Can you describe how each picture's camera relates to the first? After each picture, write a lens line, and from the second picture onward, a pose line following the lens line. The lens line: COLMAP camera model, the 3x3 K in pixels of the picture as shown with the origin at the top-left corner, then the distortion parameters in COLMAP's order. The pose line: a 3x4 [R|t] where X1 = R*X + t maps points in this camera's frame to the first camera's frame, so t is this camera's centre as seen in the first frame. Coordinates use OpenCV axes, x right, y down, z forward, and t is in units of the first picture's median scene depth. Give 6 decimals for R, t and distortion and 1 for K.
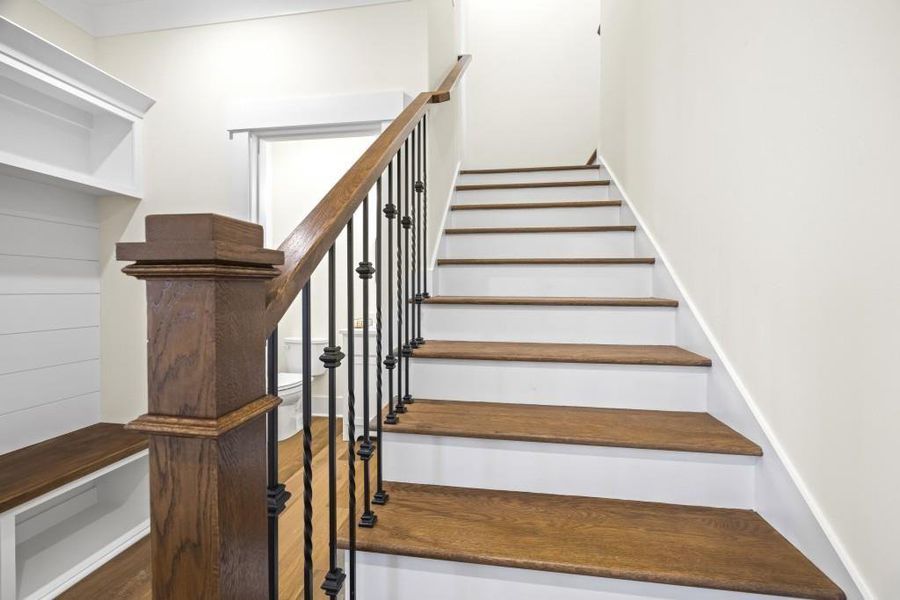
lens RADIAL K [[365.7, 0, 453.3], [0, 365.7, 293.3], [0, 0, 1]] dist [-0.001402, 0.000041]
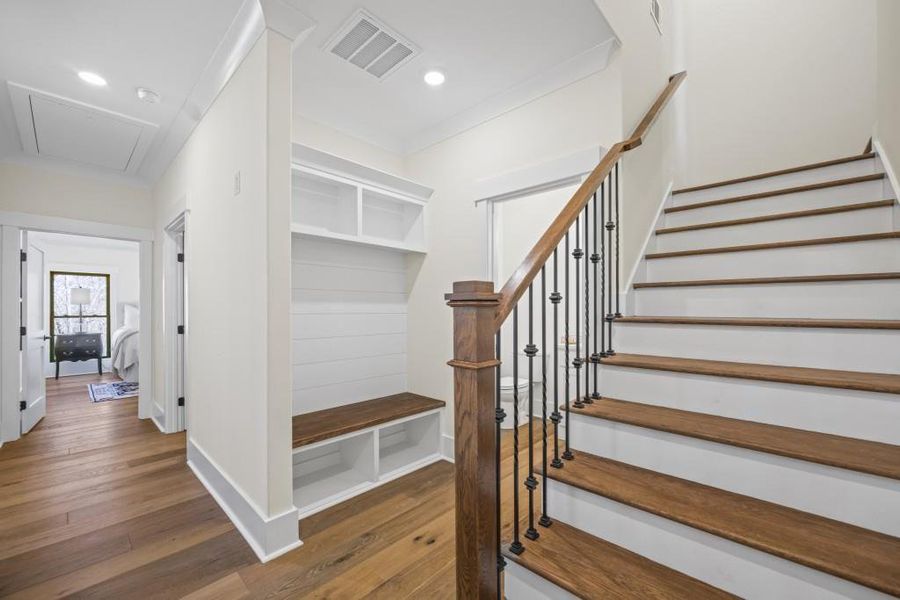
lens RADIAL K [[360.3, 0, 450.2], [0, 360.3, 307.9], [0, 0, 1]] dist [-0.001130, 0.000001]
pose [[0.820687, -0.005638, -0.571350, 0.214046], [-0.003917, 0.999872, -0.015494, 0.002387], [0.571365, 0.014954, 0.820560, -0.395882]]
